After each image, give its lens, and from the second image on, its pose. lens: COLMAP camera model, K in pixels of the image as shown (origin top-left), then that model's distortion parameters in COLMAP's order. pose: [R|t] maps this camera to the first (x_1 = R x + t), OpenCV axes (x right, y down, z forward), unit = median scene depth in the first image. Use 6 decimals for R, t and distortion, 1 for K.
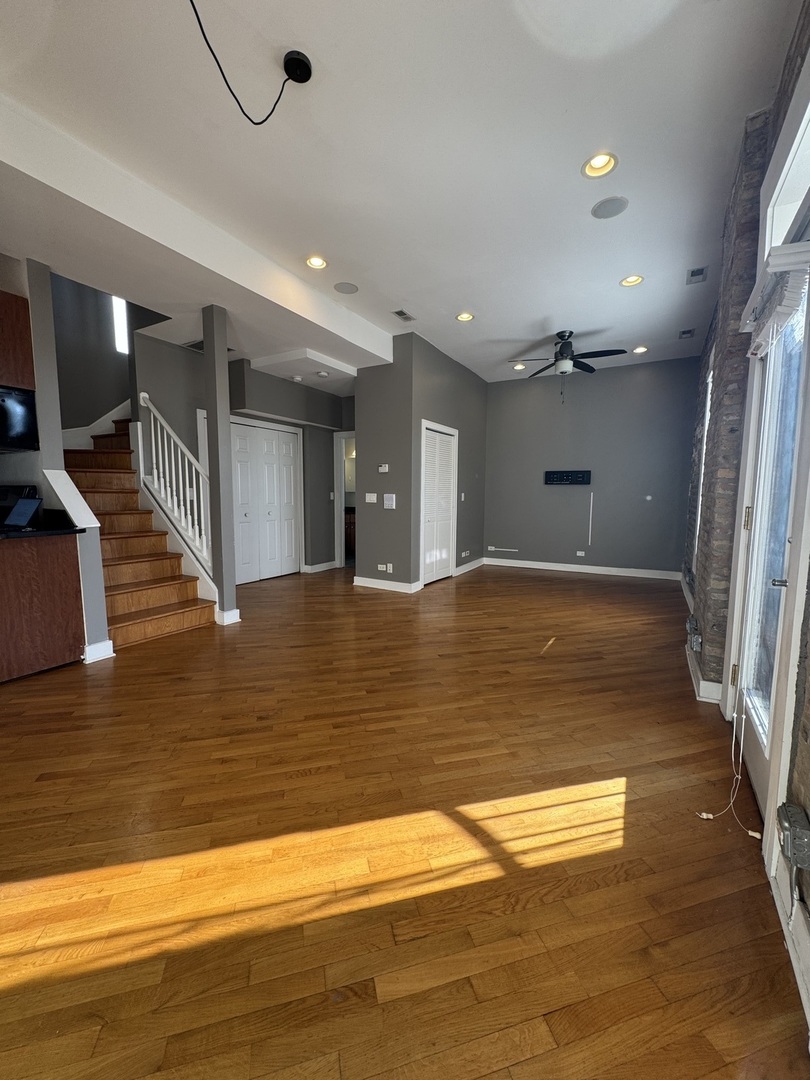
lens RADIAL K [[431.2, 0, 405.0], [0, 431.2, 540.0], [0, 0, 1]] dist [0.000918, 0.000194]
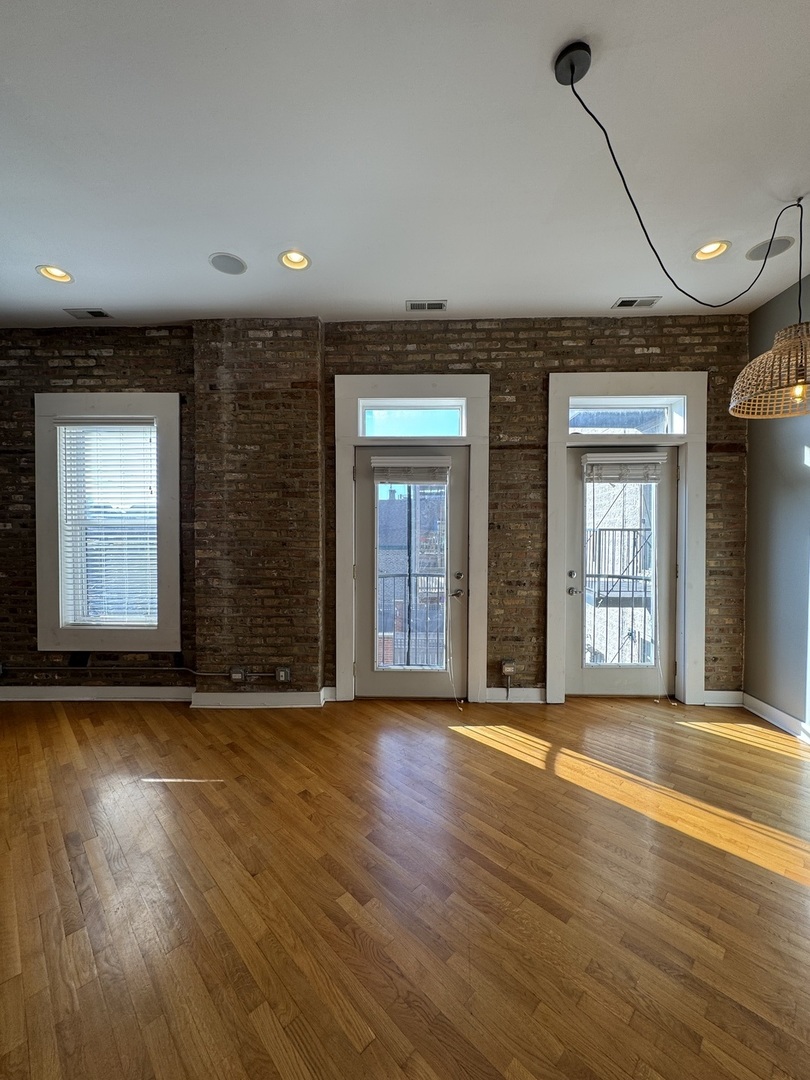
lens RADIAL K [[431.2, 0, 405.0], [0, 431.2, 540.0], [0, 0, 1]] dist [0.000918, 0.000194]
pose [[-0.483819, -0.022132, 0.874888, -0.295571], [0.090811, 0.993014, 0.075339, -0.109564], [-0.870444, 0.115900, -0.478429, 0.633484]]
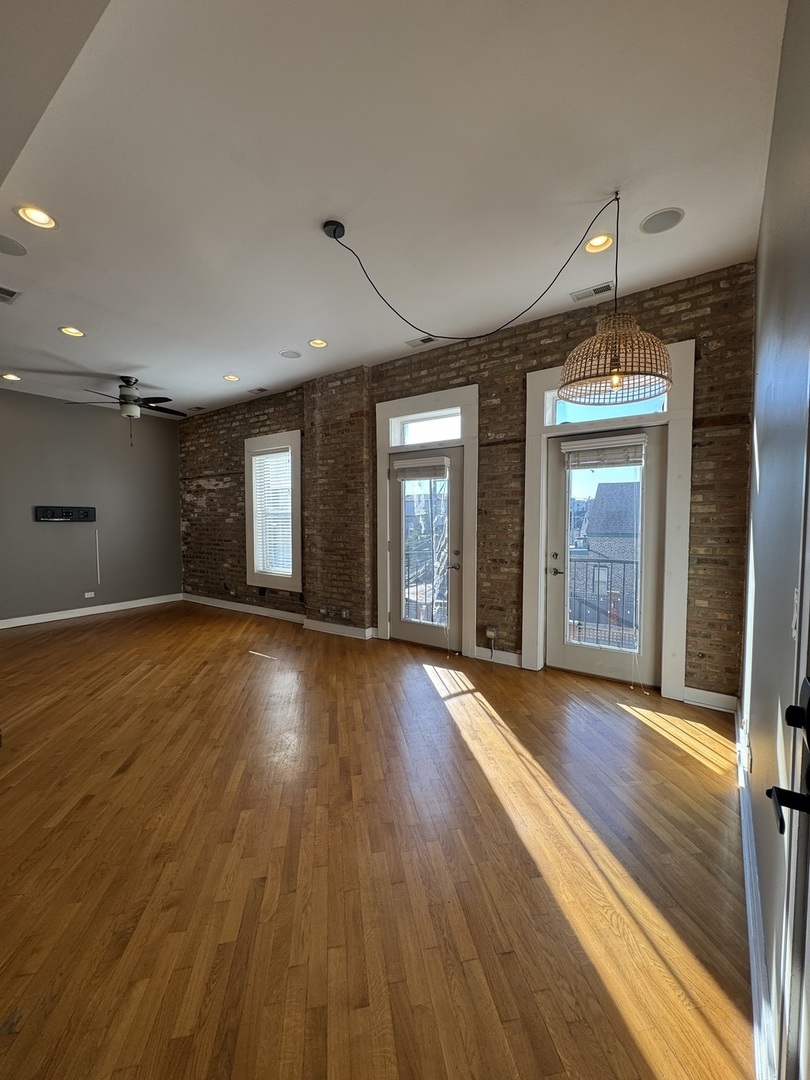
lens RADIAL K [[431.2, 0, 405.0], [0, 431.2, 540.0], [0, 0, 1]] dist [0.000918, 0.000194]
pose [[0.092851, -0.054906, 0.994165, -0.570822], [0.108152, 0.993127, 0.044747, -0.068956], [-0.989789, 0.103366, 0.098150, 0.272221]]
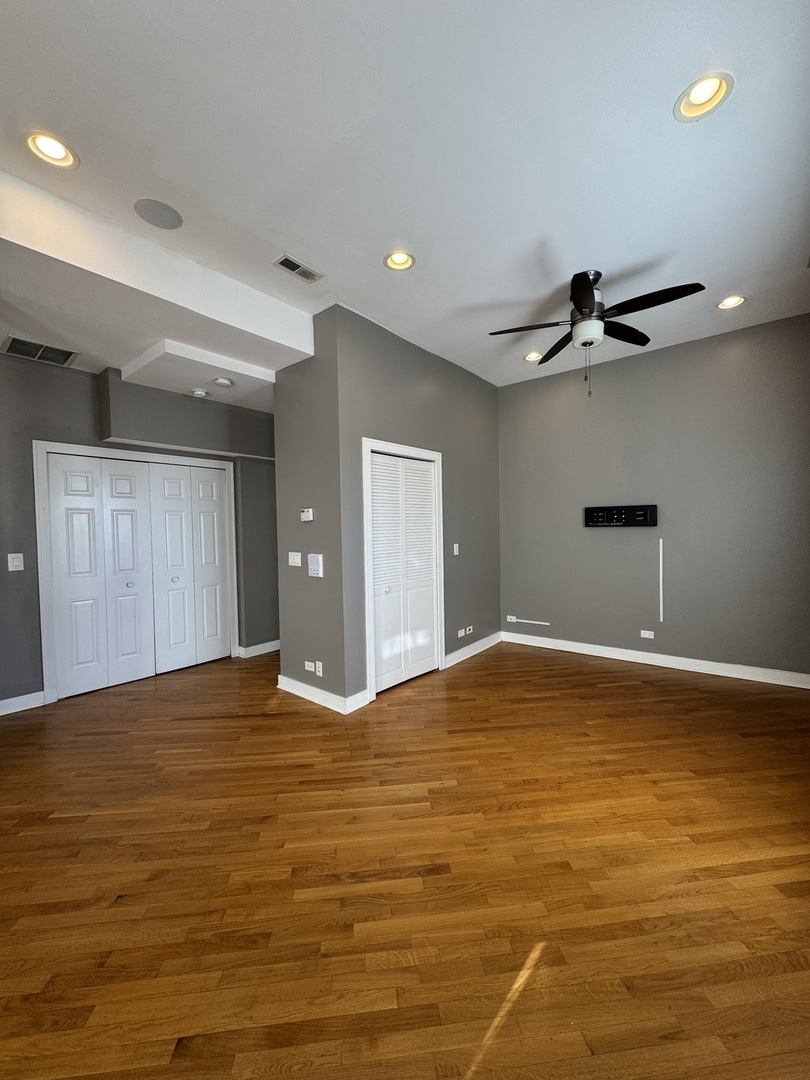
lens RADIAL K [[428.6, 0, 405.0], [0, 428.6, 540.0], [0, 0, 1]] dist [0.000706, 0.000100]
pose [[0.986335, -0.019645, -0.163577, 0.202472], [0.007335, 0.997117, -0.075522, -0.077863], [0.164589, 0.073290, 0.983636, 0.388399]]
